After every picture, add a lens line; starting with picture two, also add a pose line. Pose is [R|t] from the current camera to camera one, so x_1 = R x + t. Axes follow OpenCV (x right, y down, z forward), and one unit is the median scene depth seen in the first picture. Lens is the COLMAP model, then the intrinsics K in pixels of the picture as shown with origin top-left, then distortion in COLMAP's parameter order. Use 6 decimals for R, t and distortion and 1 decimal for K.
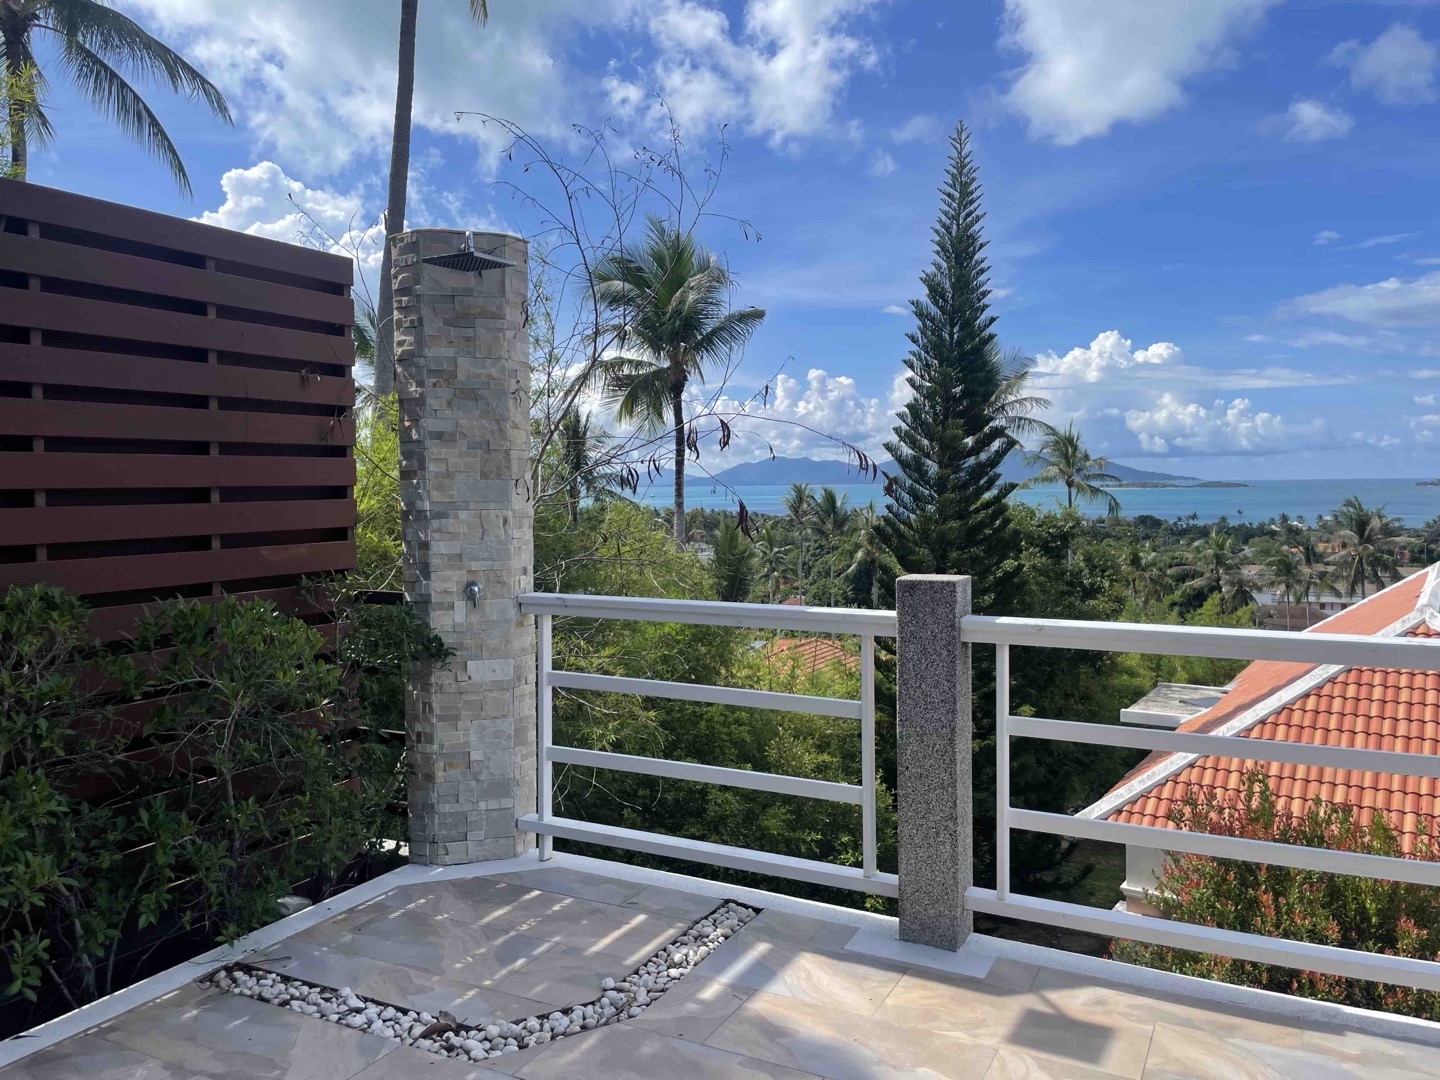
lens RADIAL K [[1088.7, 0, 719.4], [0, 1088.7, 535.4], [0, 0, 1]] dist [0.071293, -0.008855]
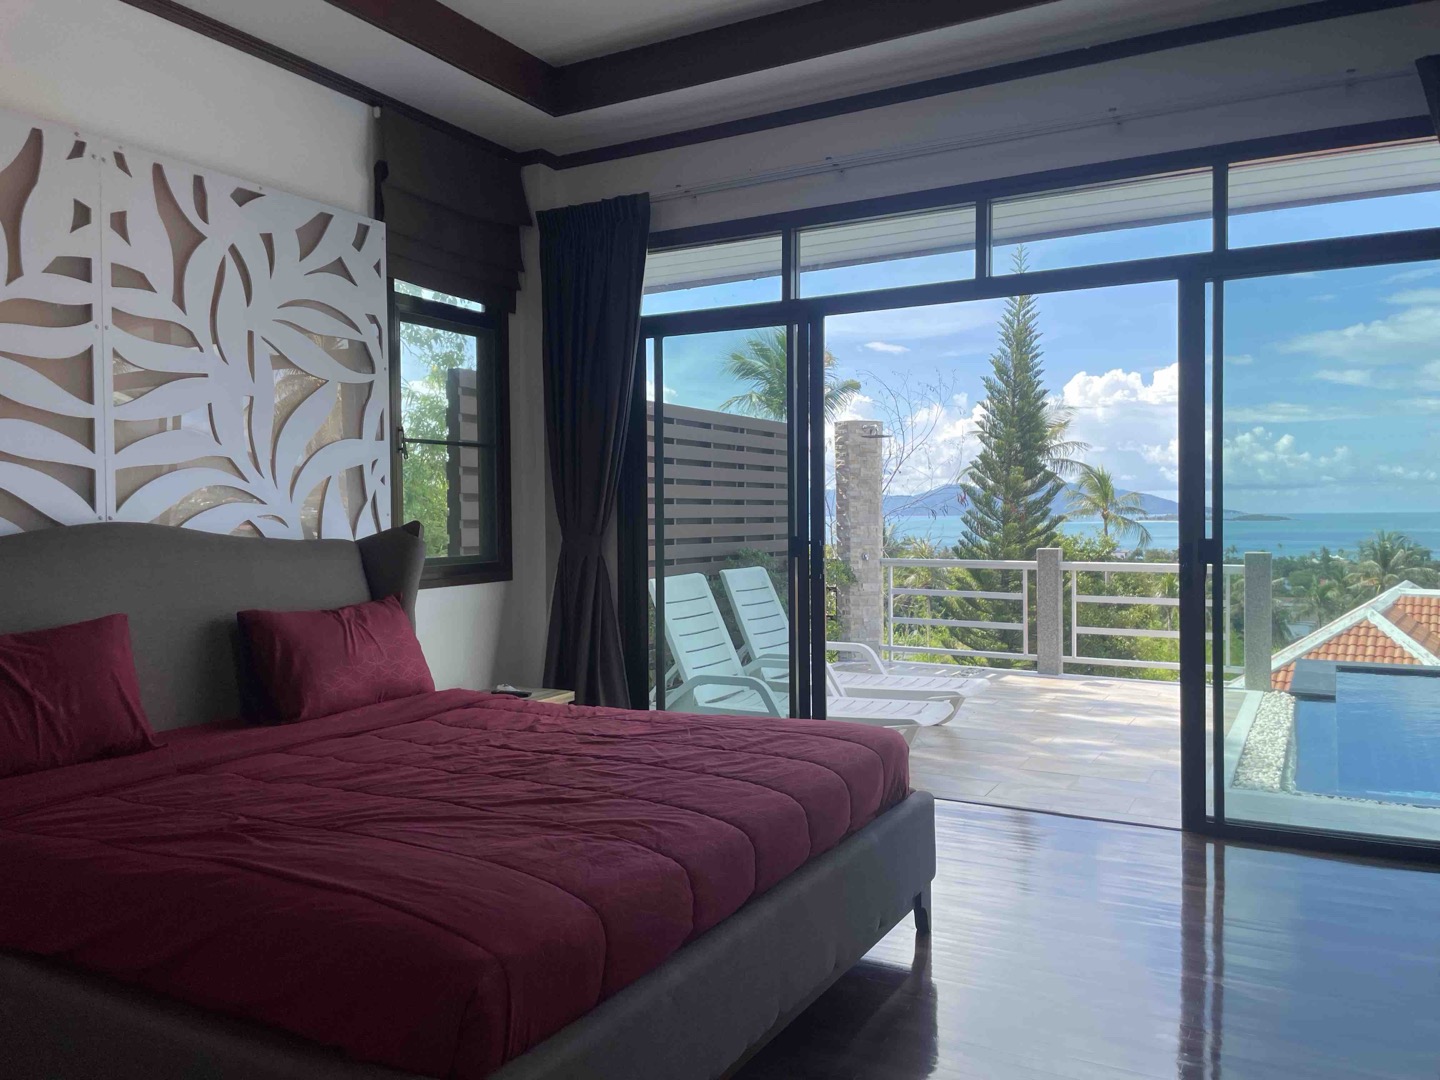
lens RADIAL K [[1088.7, 0, 718.1], [0, 1088.7, 542.3], [0, 0, 1]] dist [0.071293, -0.008855]
pose [[0.999433, 0.003983, -0.033426, -0.098715], [-0.004734, 0.999738, -0.022406, 0.015427], [0.033328, 0.022551, 0.999190, -0.325542]]
